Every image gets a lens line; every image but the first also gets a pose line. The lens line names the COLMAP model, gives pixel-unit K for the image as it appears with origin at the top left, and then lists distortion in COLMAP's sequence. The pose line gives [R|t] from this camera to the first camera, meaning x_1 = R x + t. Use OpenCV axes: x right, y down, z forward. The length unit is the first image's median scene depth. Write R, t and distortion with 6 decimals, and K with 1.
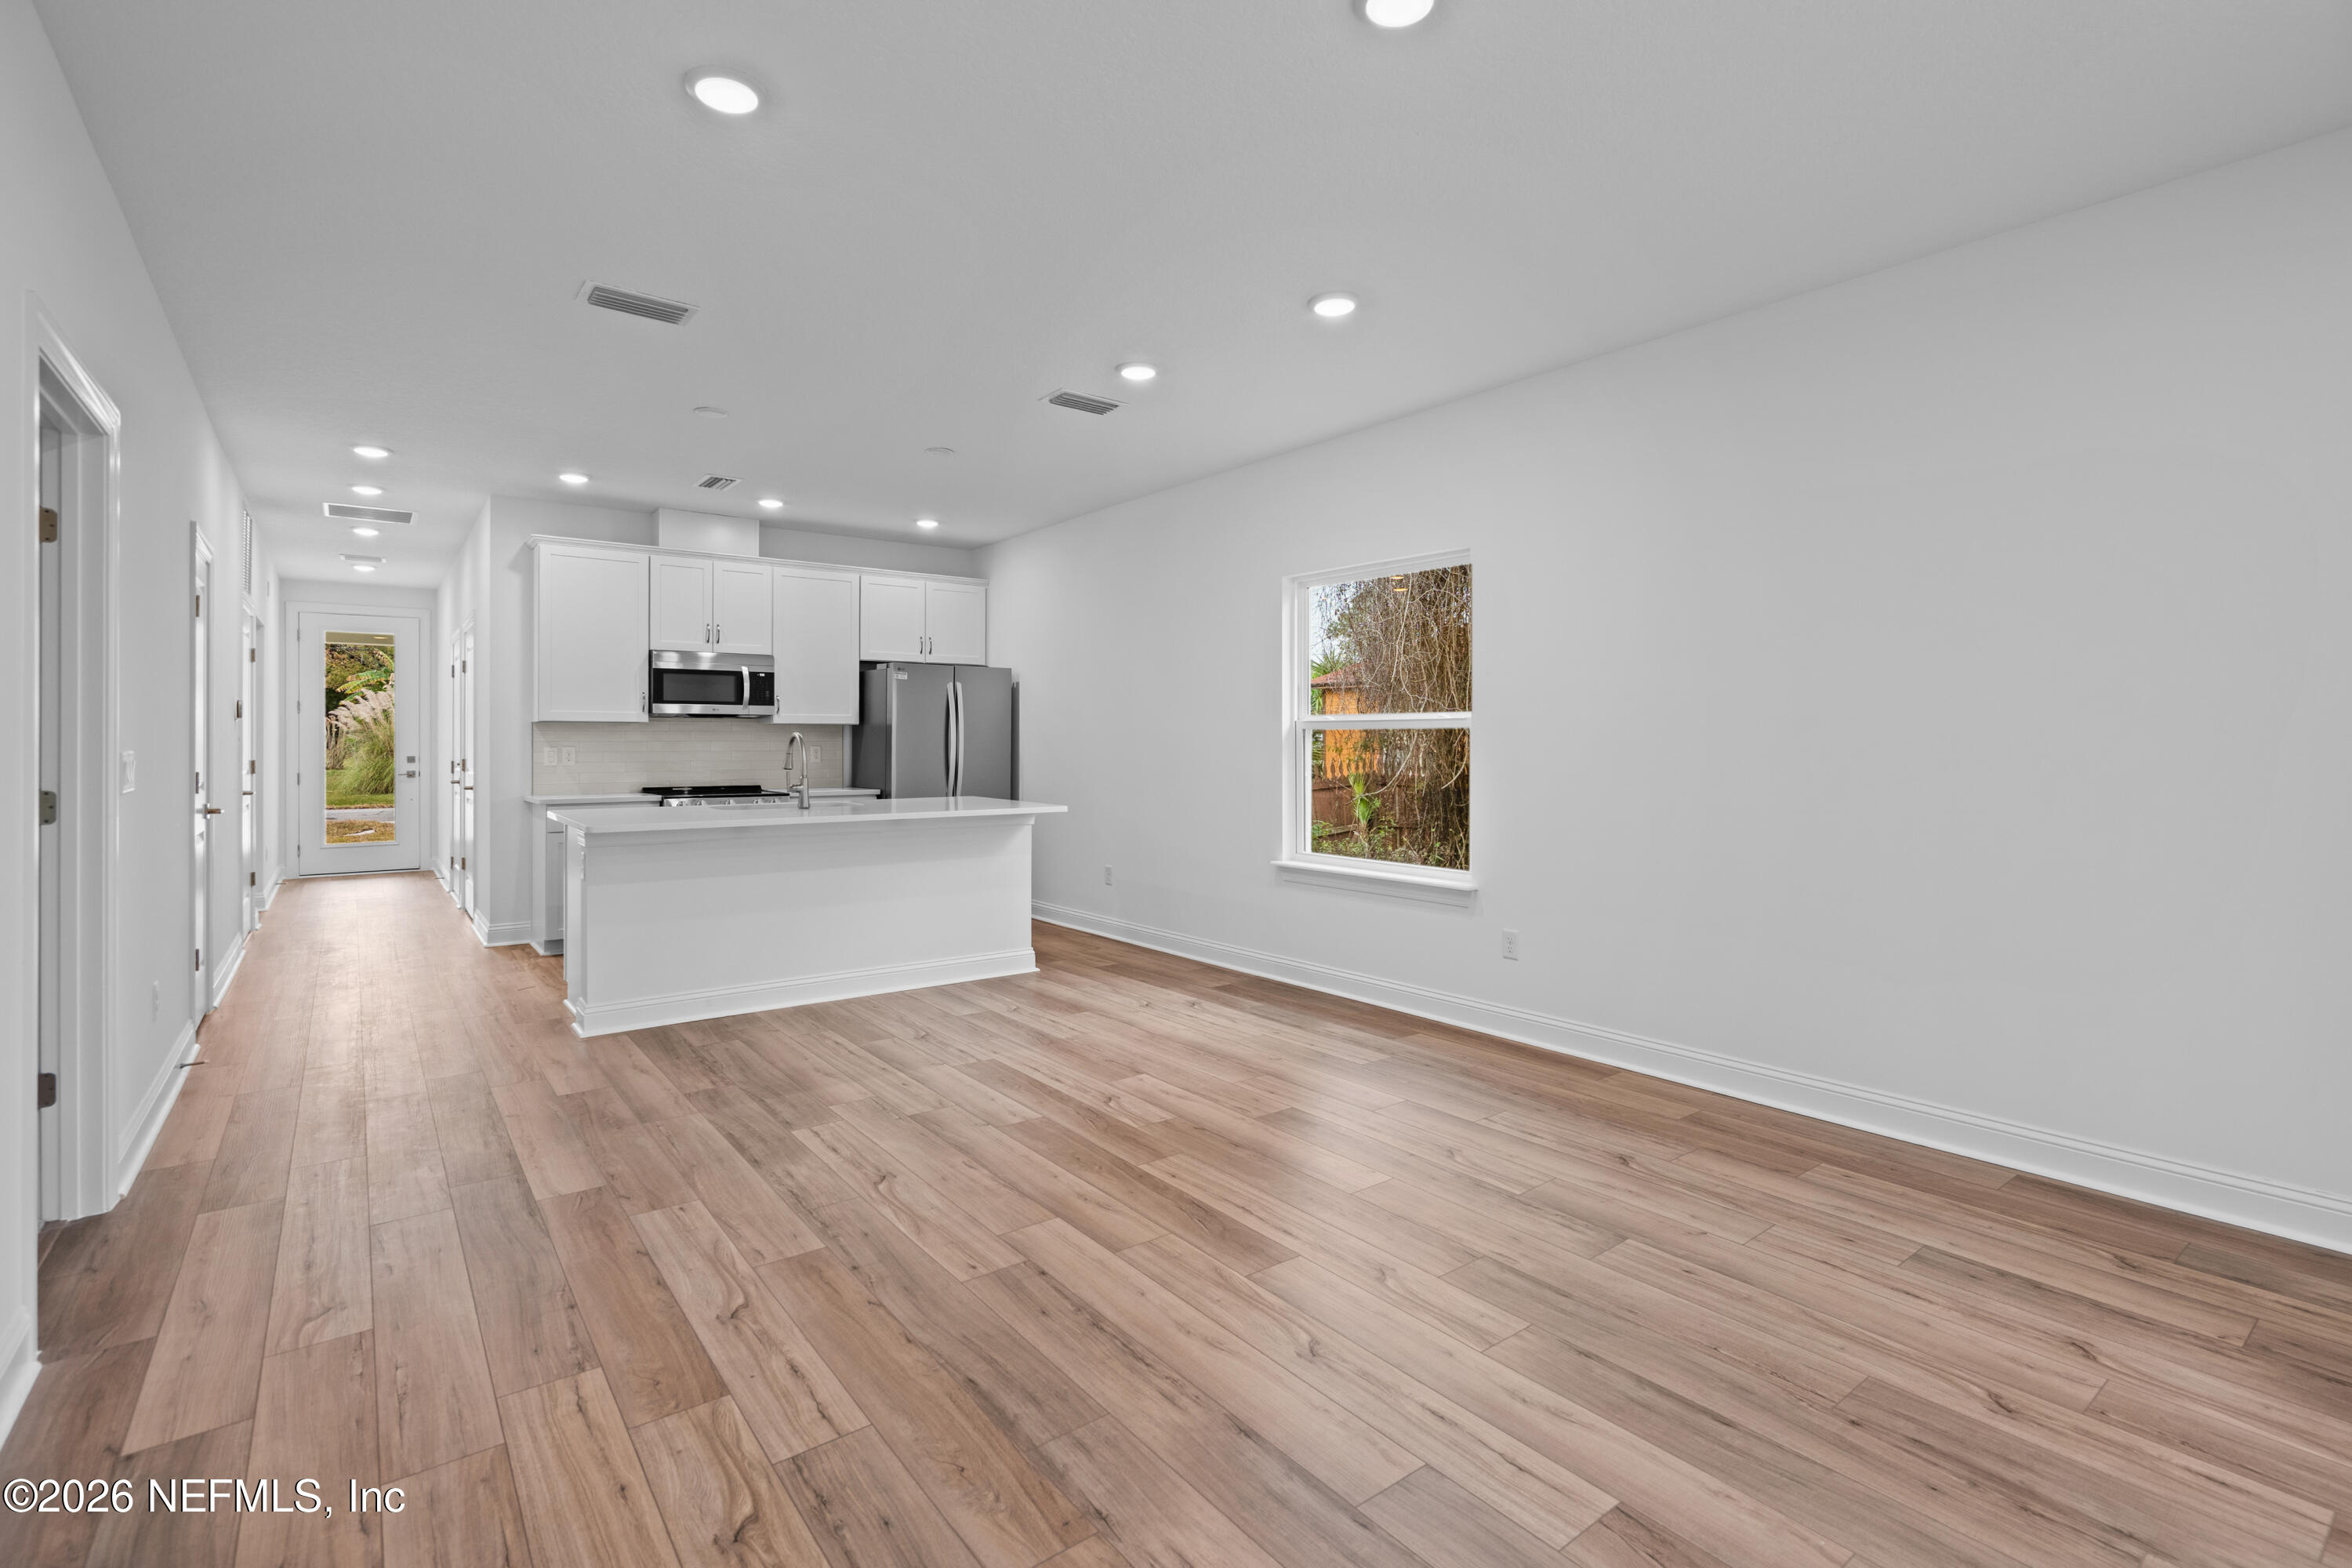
lens RADIAL K [[1078.2, 0, 1175.5], [0, 1078.2, 740.1], [0, 0, 1]] dist [-0.001905, 0.000492]
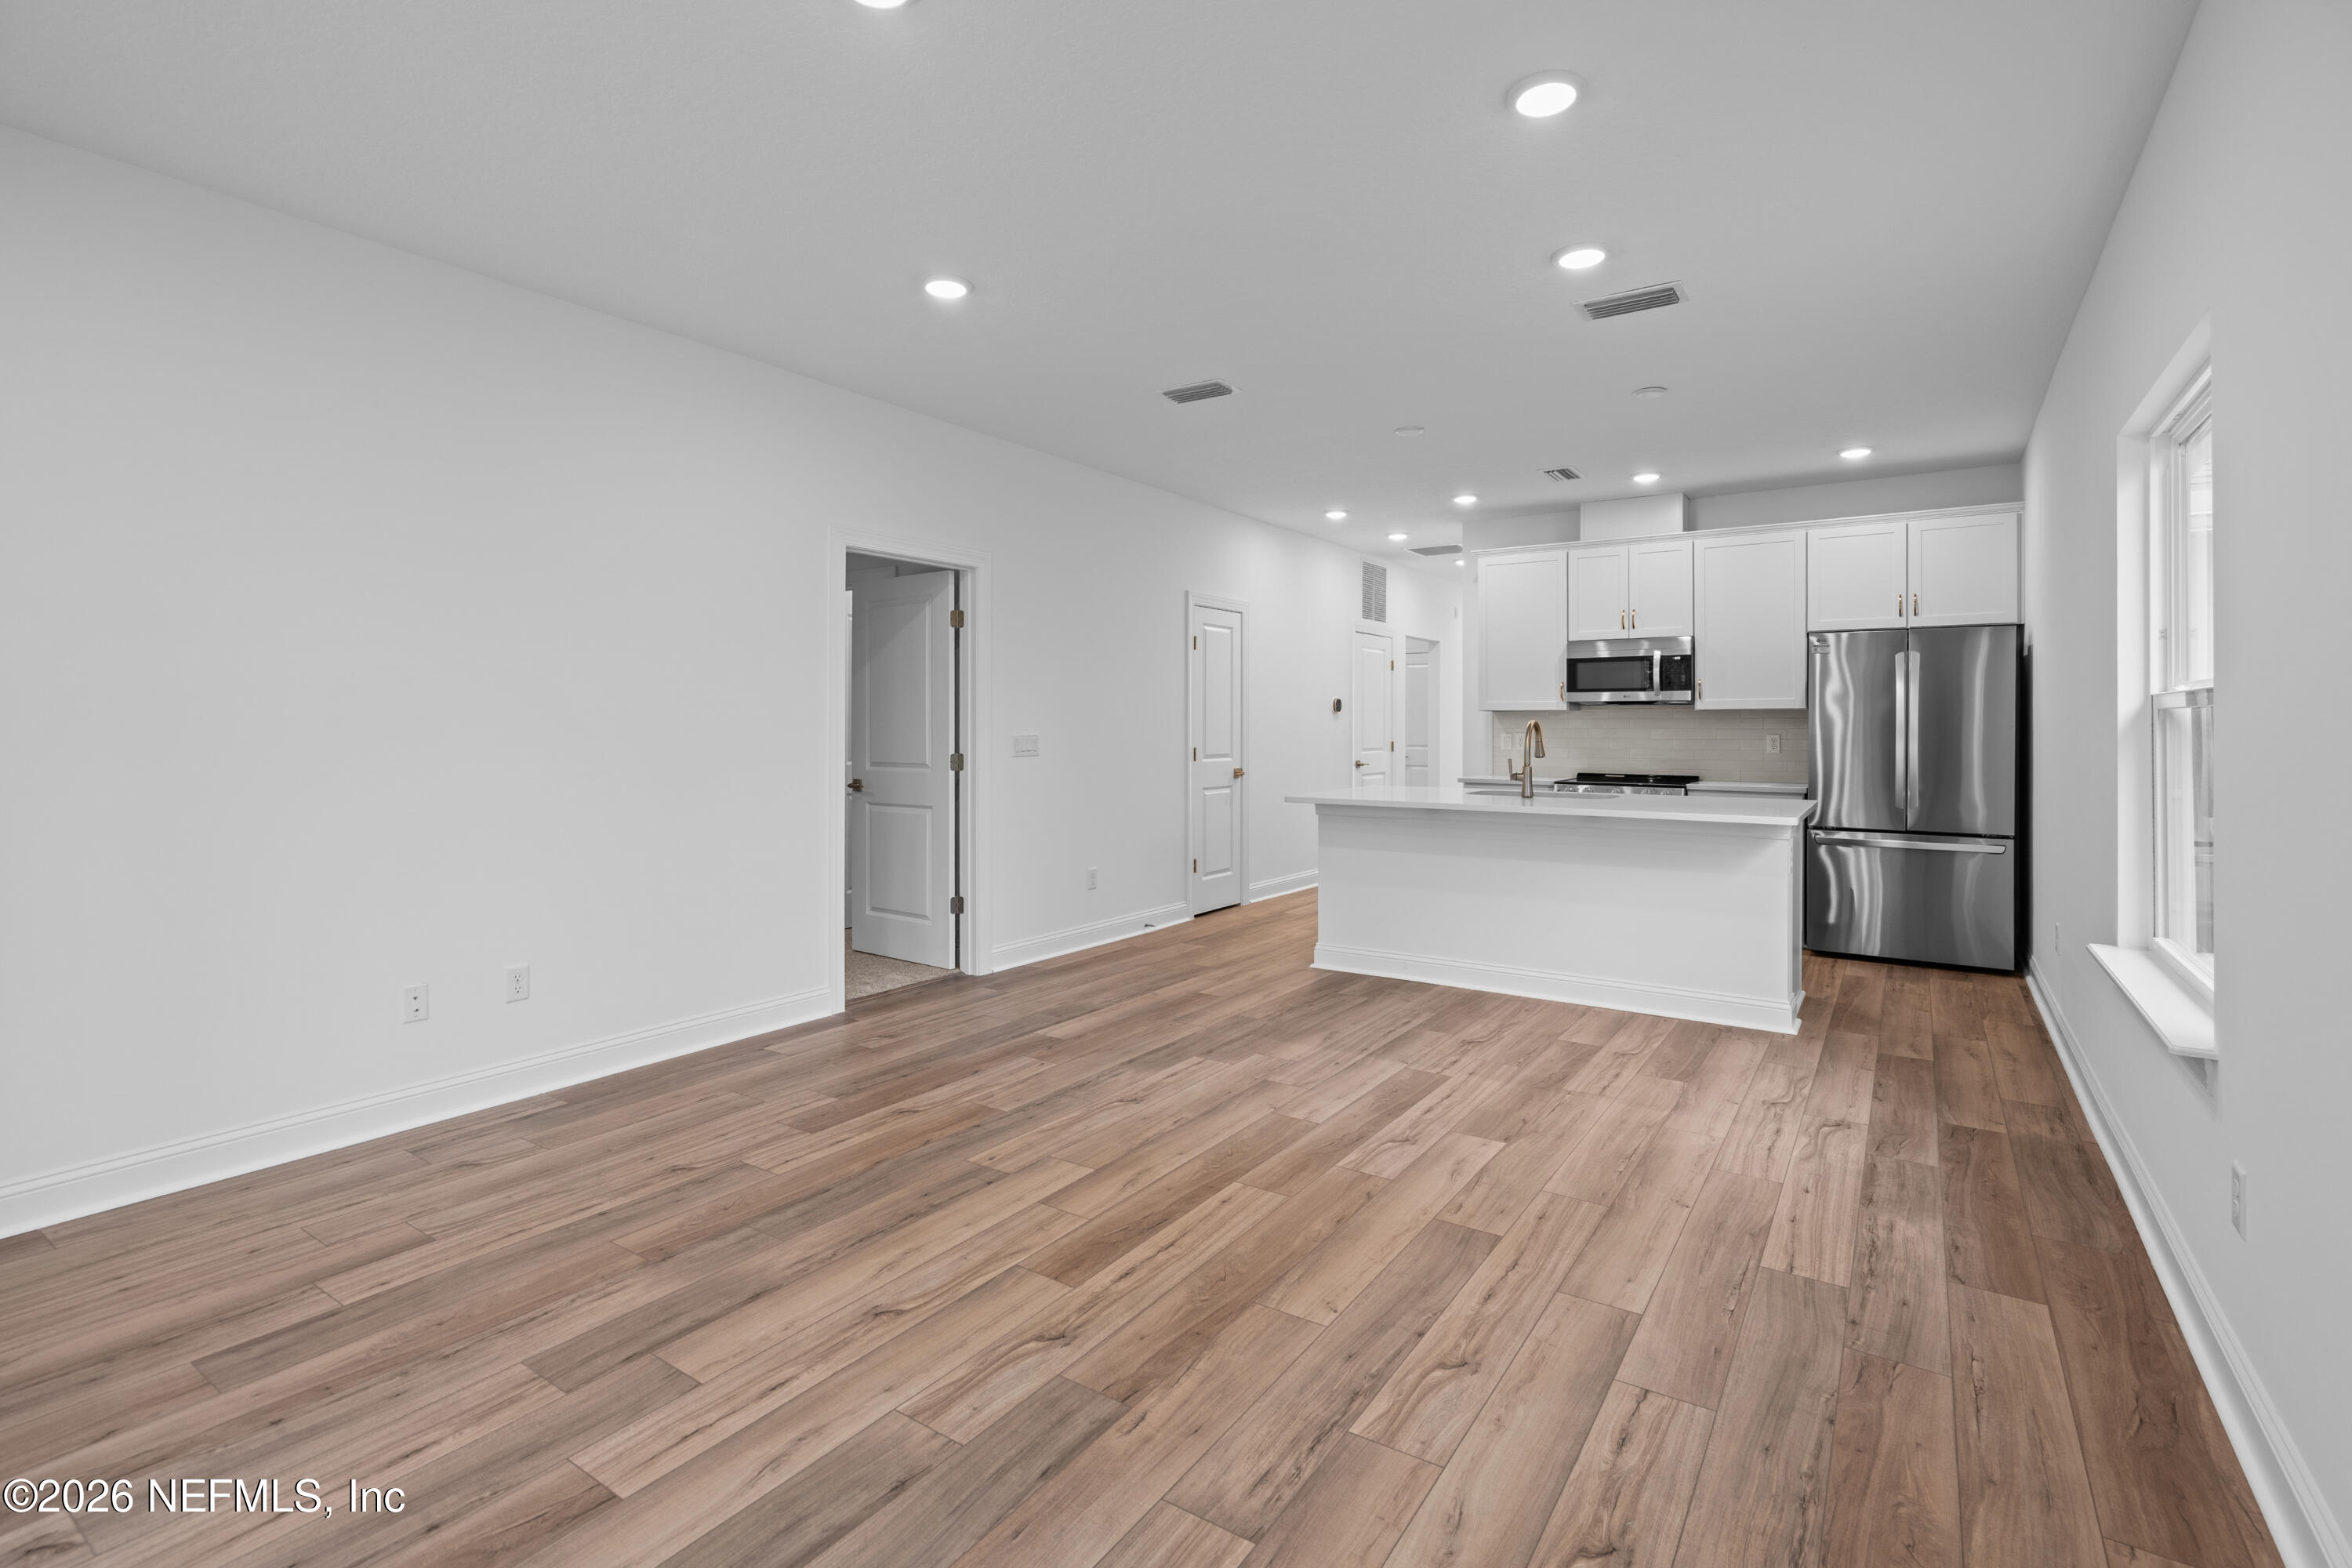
lens RADIAL K [[1085.7, 0, 1175.7], [0, 1085.7, 726.6], [0, 0, 1]] dist [-0.012228, 0.000280]
pose [[0.317286, 0.000187, -0.948330, 0.804004], [0.000428, 1.000000, 0.000341, -0.002816], [0.948330, -0.000514, 0.317285, 0.619359]]
